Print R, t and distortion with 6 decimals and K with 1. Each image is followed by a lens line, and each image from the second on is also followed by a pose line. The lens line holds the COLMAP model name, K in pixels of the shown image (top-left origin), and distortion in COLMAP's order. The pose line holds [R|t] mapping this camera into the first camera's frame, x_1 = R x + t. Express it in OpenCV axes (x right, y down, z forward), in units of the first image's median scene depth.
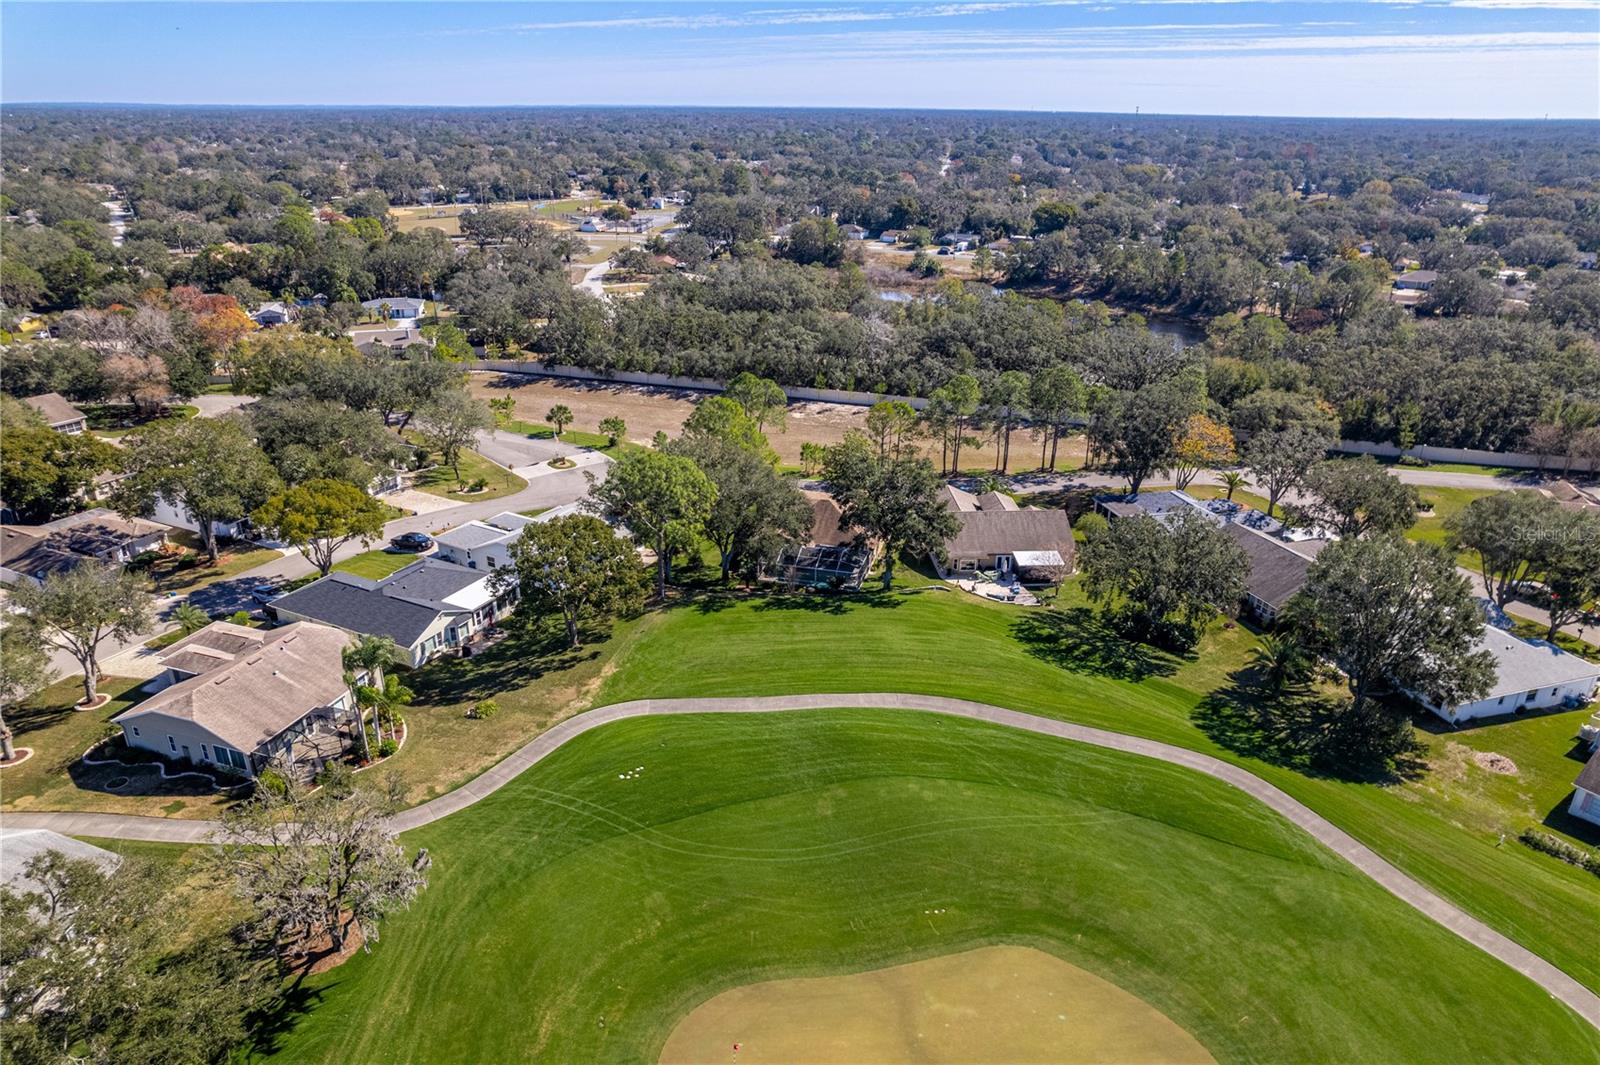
lens RADIAL K [[1023.2, 0, 807.7], [0, 1023.2, 540.2], [0, 0, 1]] dist [-0.069805, 0.057830]
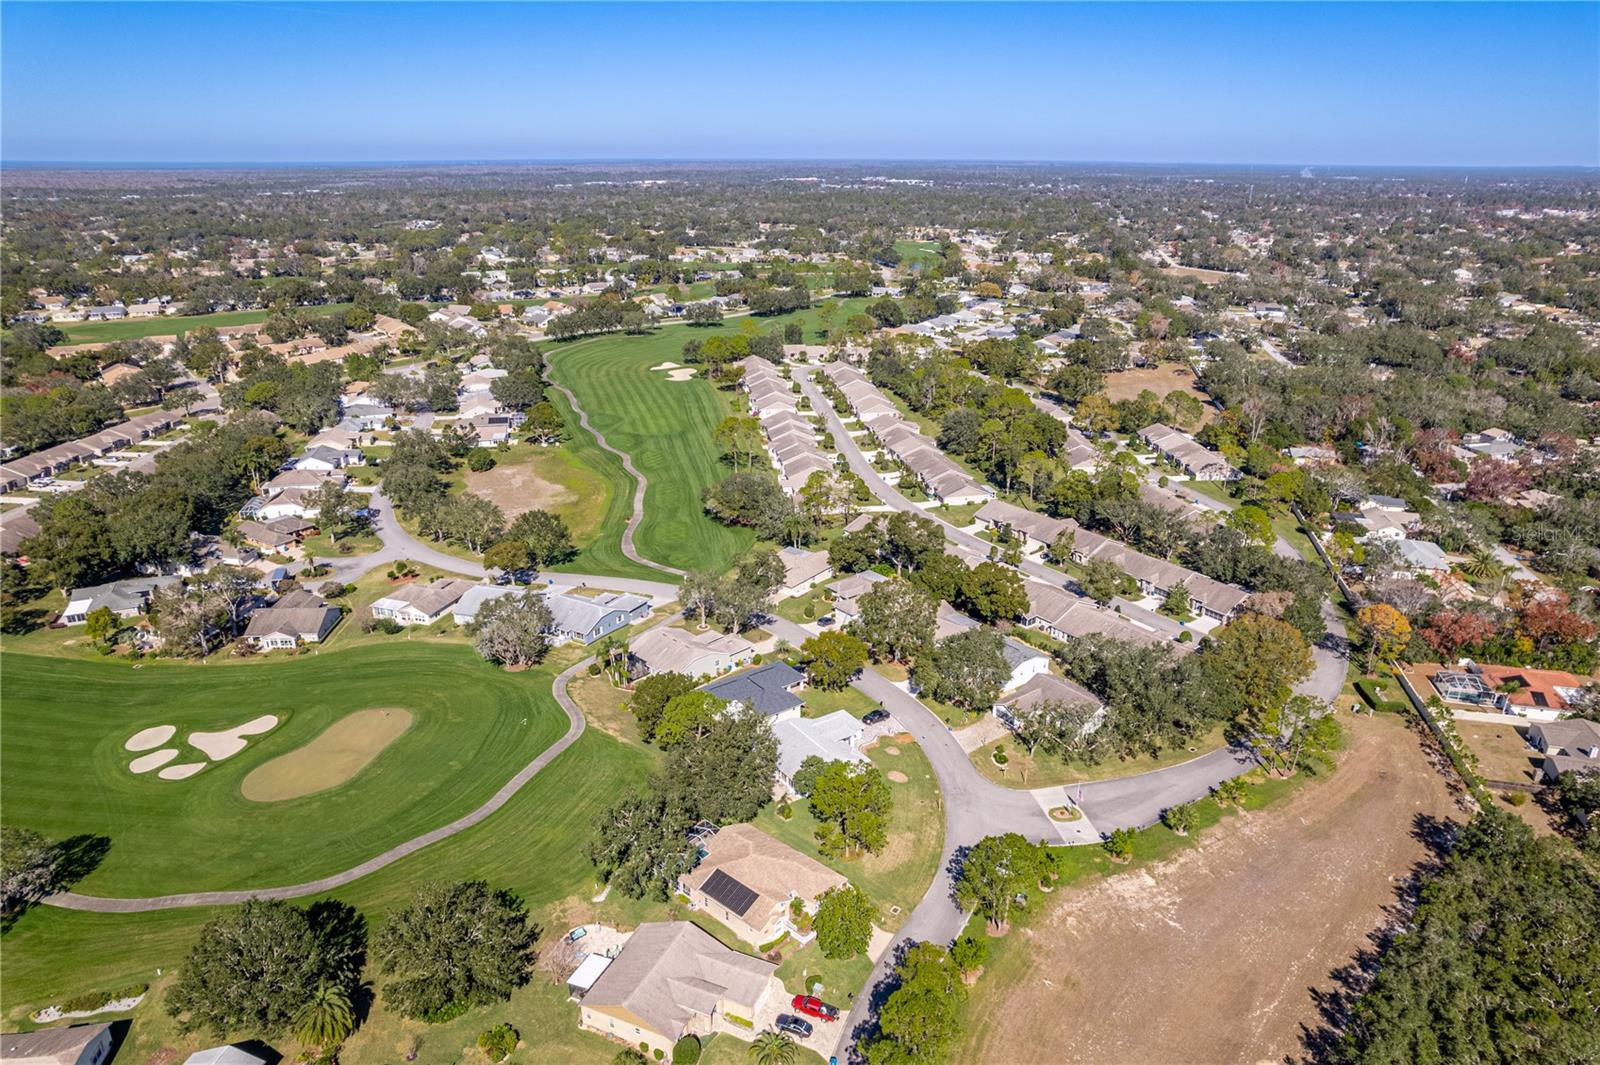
lens RADIAL K [[1023.2, 0, 805.2], [0, 1023.2, 530.9], [0, 0, 1]] dist [-0.069805, 0.057830]
pose [[-0.449757, 0.301317, -0.840789, 0.628313], [-0.358882, 0.801067, 0.479056, -0.675580], [0.817877, 0.517203, -0.252149, 0.866317]]
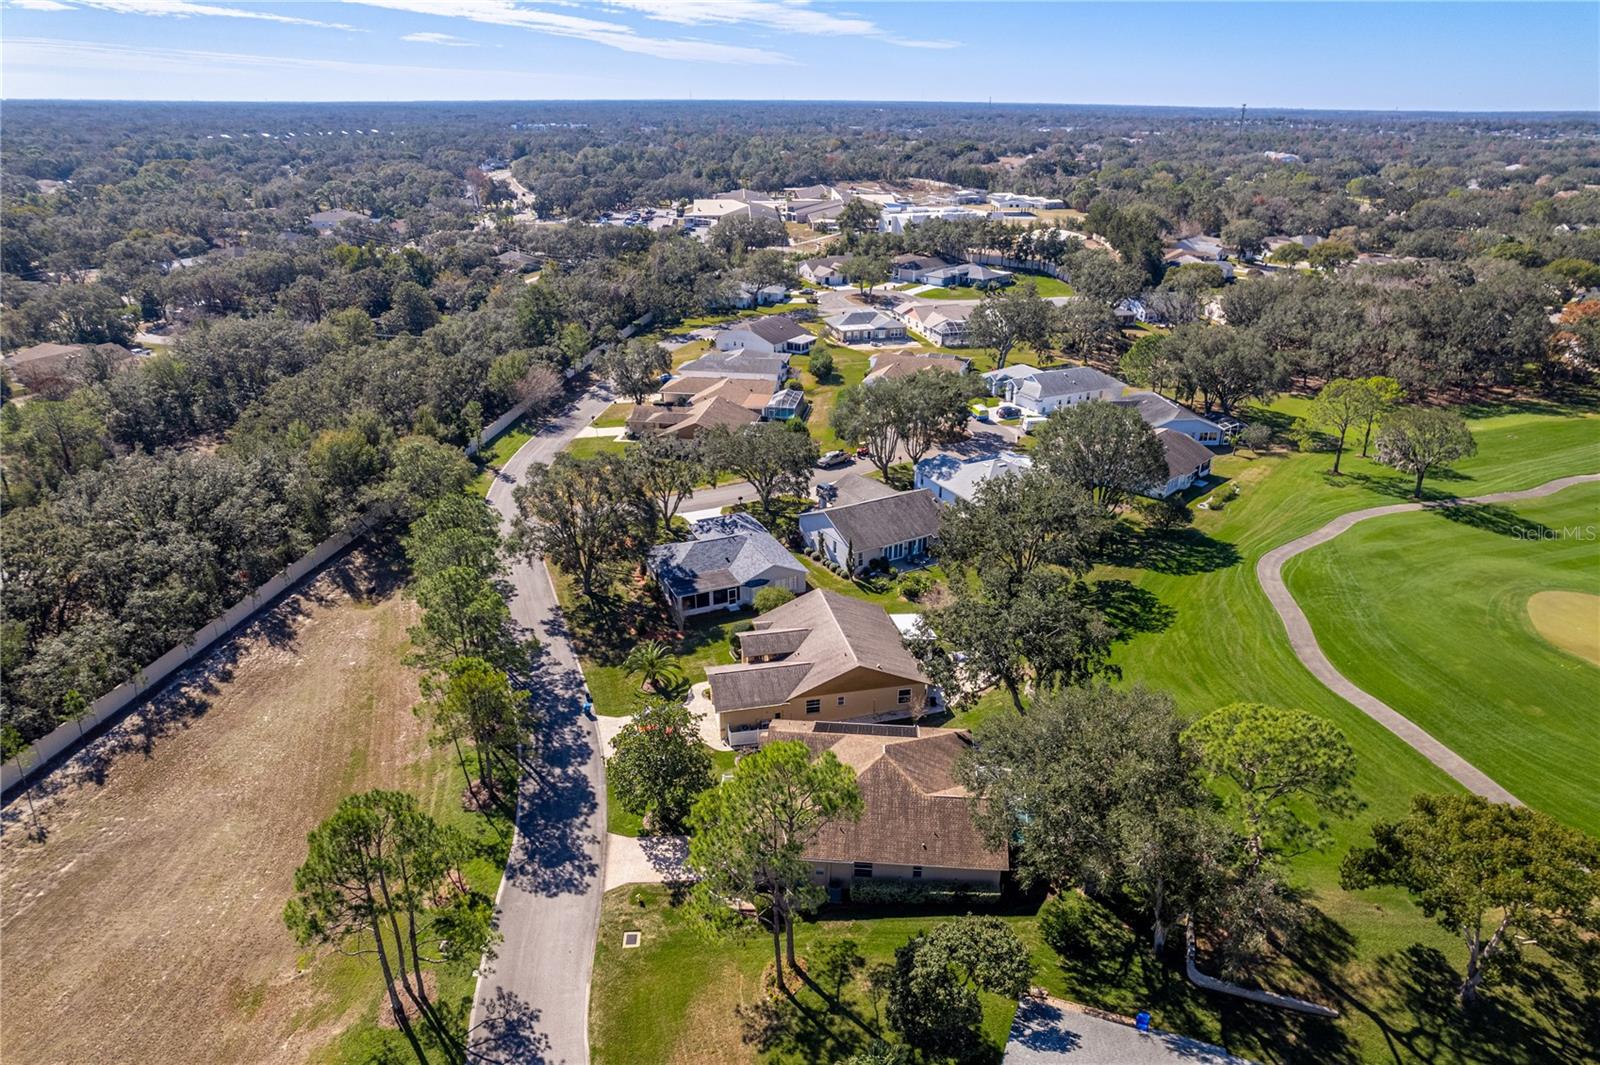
lens RADIAL K [[1023.2, 0, 811.0], [0, 1023.2, 540.6], [0, 0, 1]] dist [-0.069805, 0.057830]
pose [[-0.167514, -0.405714, 0.898518, -0.354311], [0.383564, 0.812768, 0.438504, -0.318979], [-0.908195, 0.418095, 0.019468, 0.735447]]
